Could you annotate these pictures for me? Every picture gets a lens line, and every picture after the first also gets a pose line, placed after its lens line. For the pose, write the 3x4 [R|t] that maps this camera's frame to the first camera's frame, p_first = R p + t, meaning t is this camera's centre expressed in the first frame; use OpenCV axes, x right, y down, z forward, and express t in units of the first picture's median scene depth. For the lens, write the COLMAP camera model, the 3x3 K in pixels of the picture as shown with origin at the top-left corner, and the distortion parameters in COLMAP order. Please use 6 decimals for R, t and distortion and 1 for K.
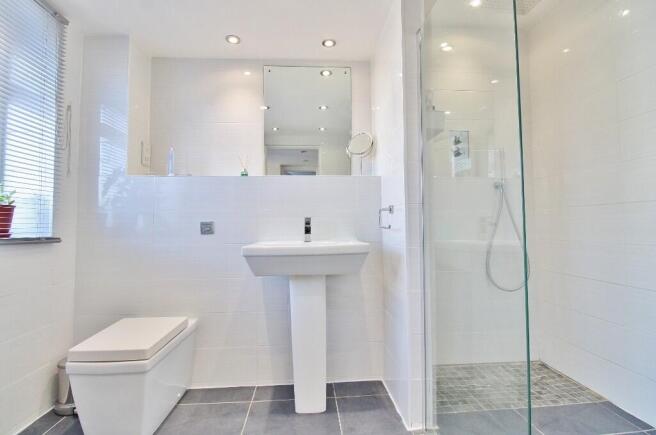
lens RADIAL K [[305.6, 0, 327.0], [0, 305.6, 214.9], [0, 0, 1]] dist [-0.006995, -0.007694]
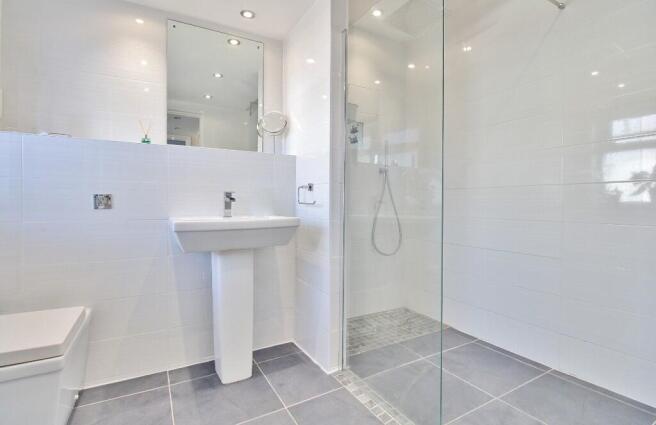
lens RADIAL K [[311.1, 0, 326.8], [0, 311.1, 210.8], [0, 0, 1]] dist [-0.013232, -0.007185]
pose [[0.900404, 0.003920, 0.435038, -0.214049], [-0.029682, 0.998183, 0.052439, 0.005770], [-0.434042, -0.060129, 0.898884, -0.040707]]
